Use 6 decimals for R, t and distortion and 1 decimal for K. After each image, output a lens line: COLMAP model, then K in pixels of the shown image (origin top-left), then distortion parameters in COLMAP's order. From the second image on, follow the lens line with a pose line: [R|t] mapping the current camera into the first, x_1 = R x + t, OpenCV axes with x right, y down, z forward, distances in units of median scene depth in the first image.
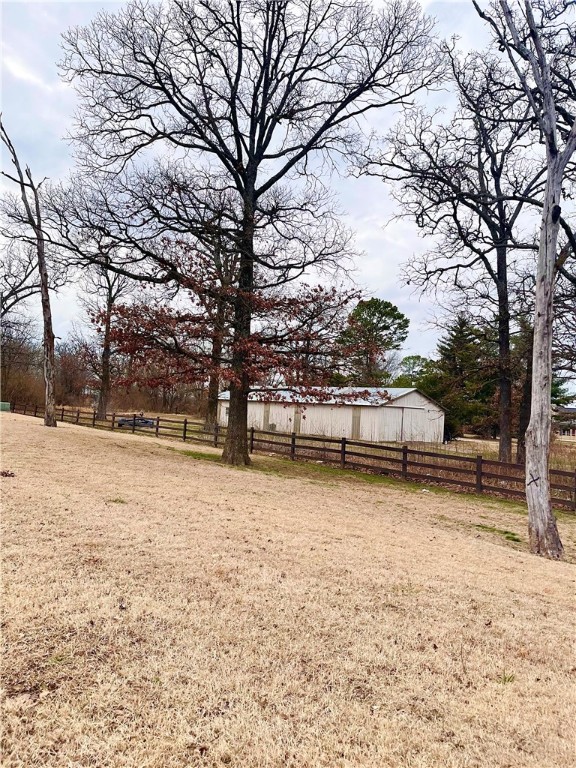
lens RADIAL K [[581.1, 0, 288.0], [0, 581.1, 384.0], [0, 0, 1]] dist [0.011527, -0.001430]
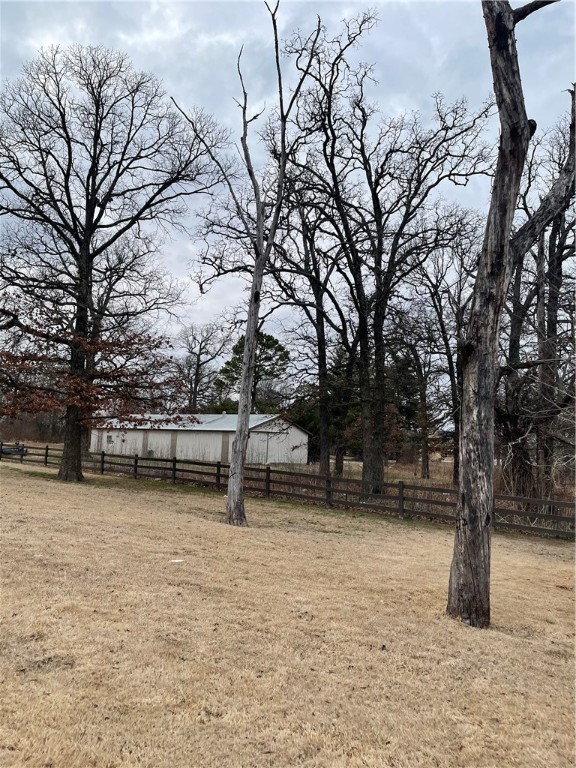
lens RADIAL K [[572.8, 0, 288.0], [0, 572.8, 384.0], [0, 0, 1]] dist [0.000433, -0.000816]
pose [[0.986846, -0.004904, 0.161588, 0.153955], [0.012690, 0.998805, -0.047190, 0.000949], [-0.161164, 0.048620, 0.985729, -0.229522]]
